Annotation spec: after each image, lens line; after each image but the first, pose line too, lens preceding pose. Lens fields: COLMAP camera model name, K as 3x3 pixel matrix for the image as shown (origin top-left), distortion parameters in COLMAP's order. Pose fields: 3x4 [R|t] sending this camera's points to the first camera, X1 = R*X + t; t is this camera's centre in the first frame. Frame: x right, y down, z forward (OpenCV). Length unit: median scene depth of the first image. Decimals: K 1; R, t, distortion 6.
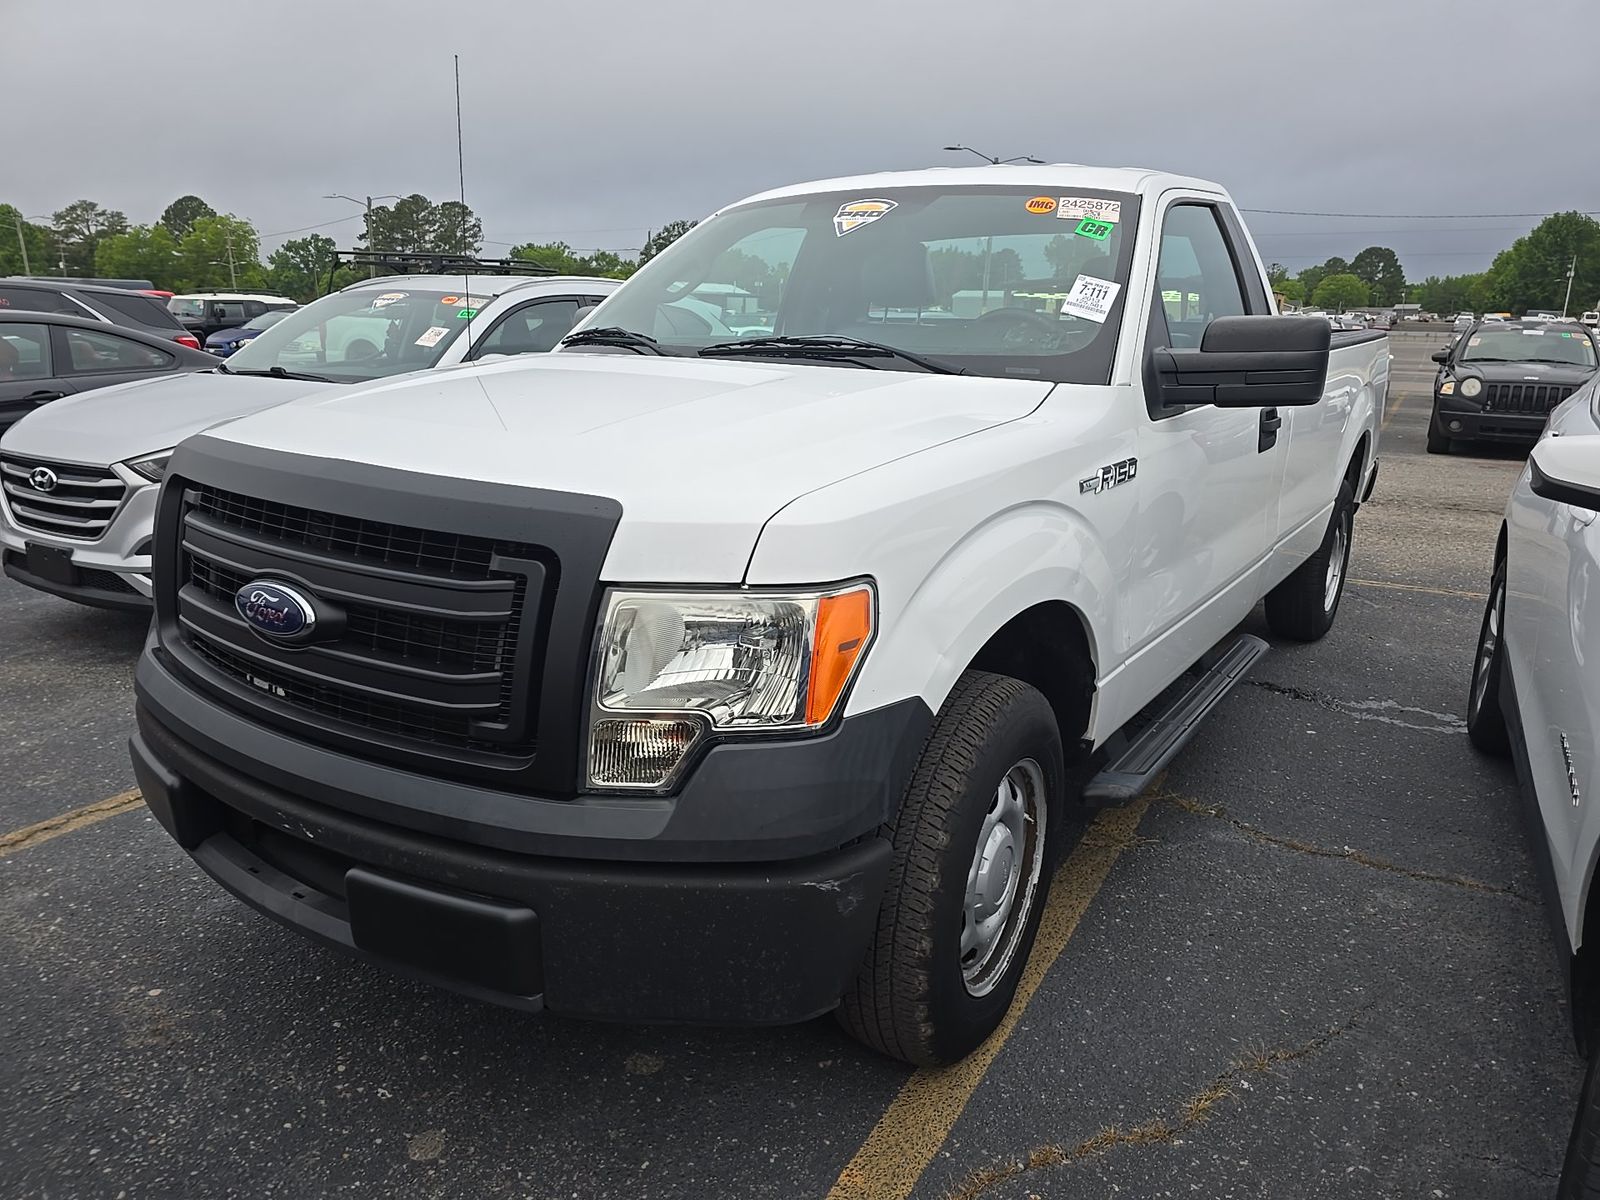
lens RADIAL K [[1069.9, 0, 795.3], [0, 1069.9, 599.9], [0, 0, 1]] dist [0.057096, -0.050209]
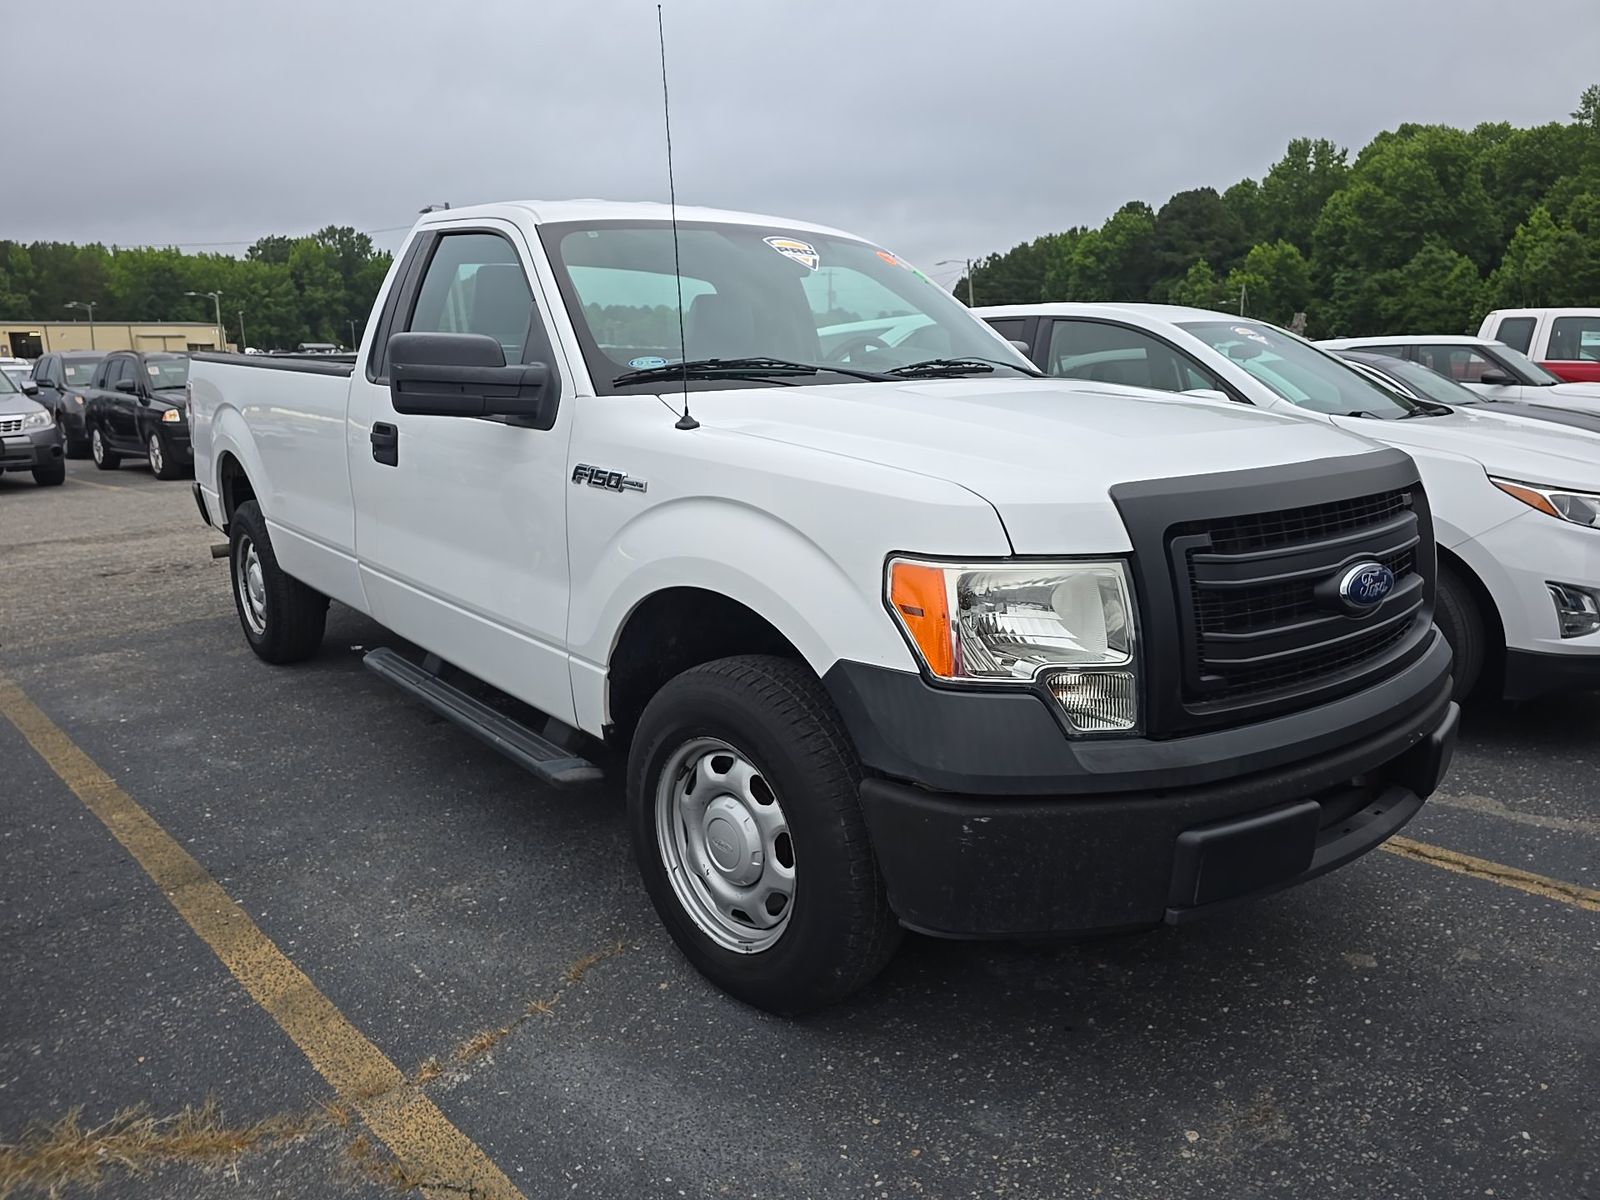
lens RADIAL K [[1069.9, 0, 803.2], [0, 1069.9, 610.7], [0, 0, 1]] dist [0.057096, -0.050209]
pose [[0.254193, -0.238507, 0.937284, -1.023431], [0.254477, 0.951461, 0.173100, -0.190888], [-0.933074, 0.194516, 0.302549, 0.710364]]
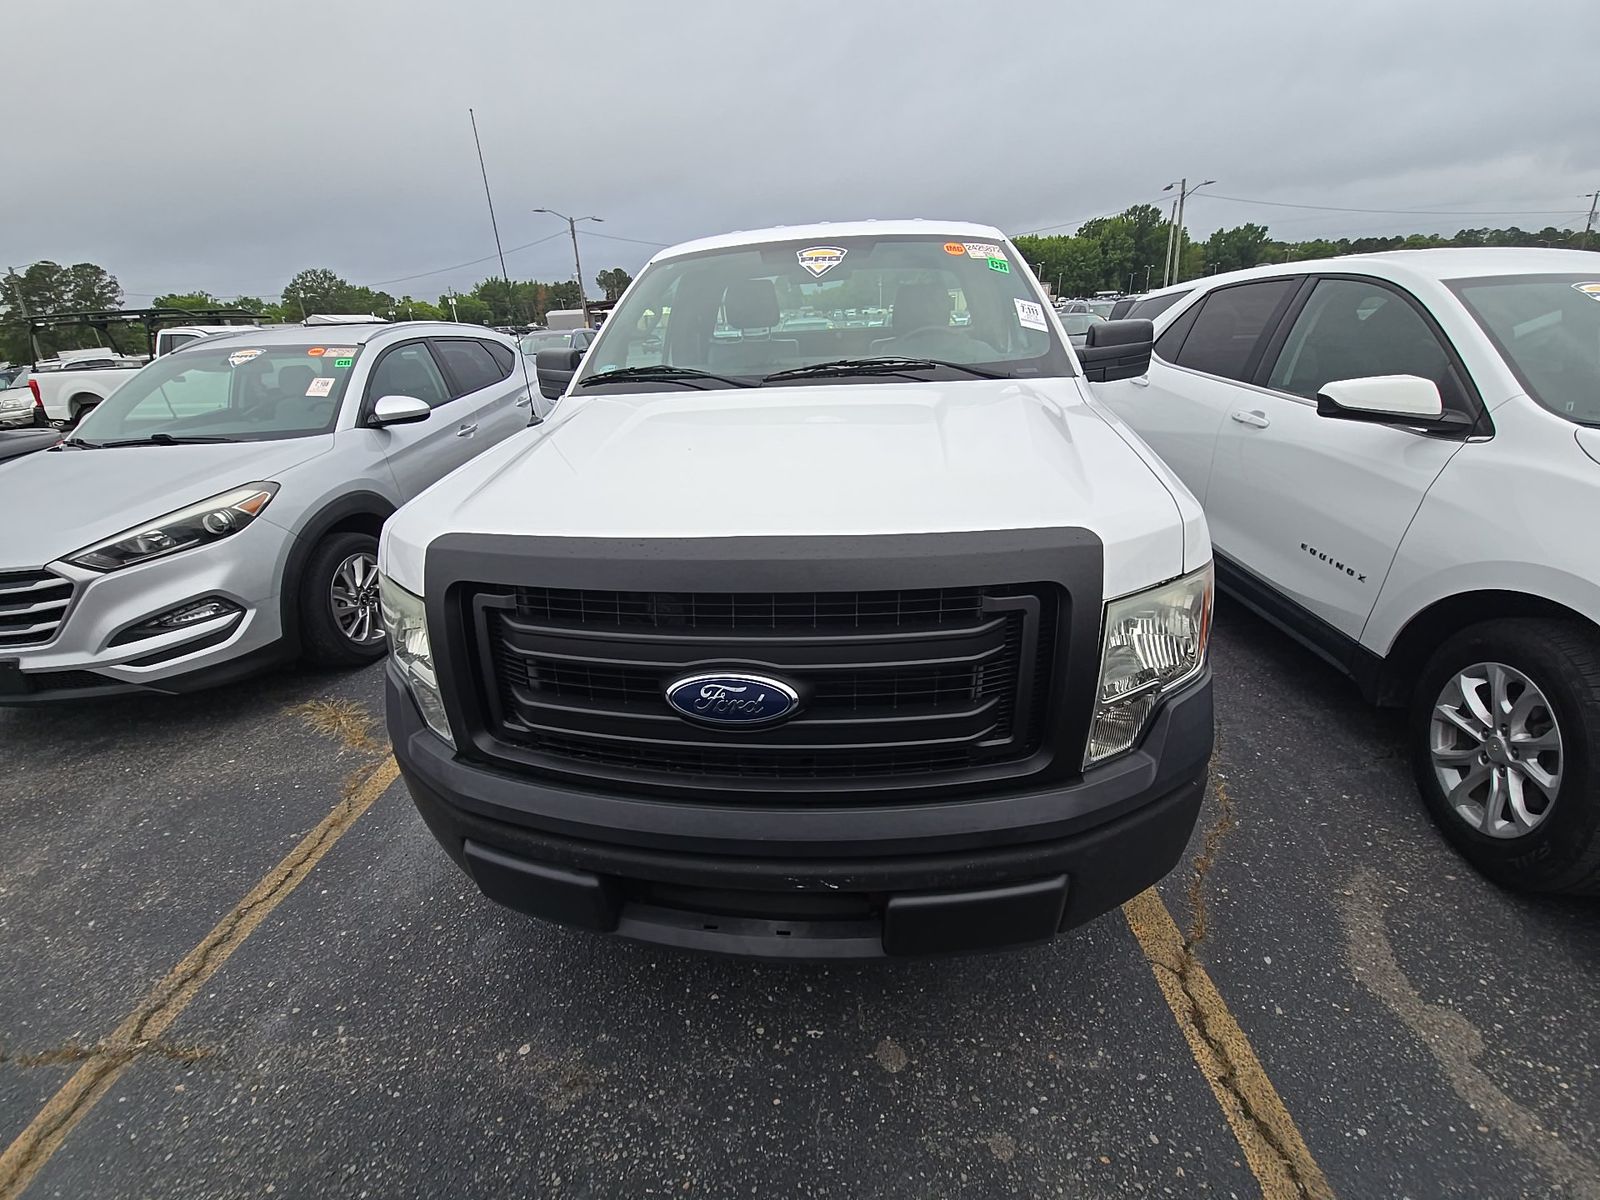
lens RADIAL K [[649.8, 0, 799.0], [0, 649.8, 599.2], [0, 0, 1]] dist [-0.000087, -0.004105]
pose [[0.879365, -0.243700, 0.409056, -0.377295], [0.182725, 0.966037, 0.182715, -0.102793], [-0.439691, -0.085929, 0.894029, 0.257965]]
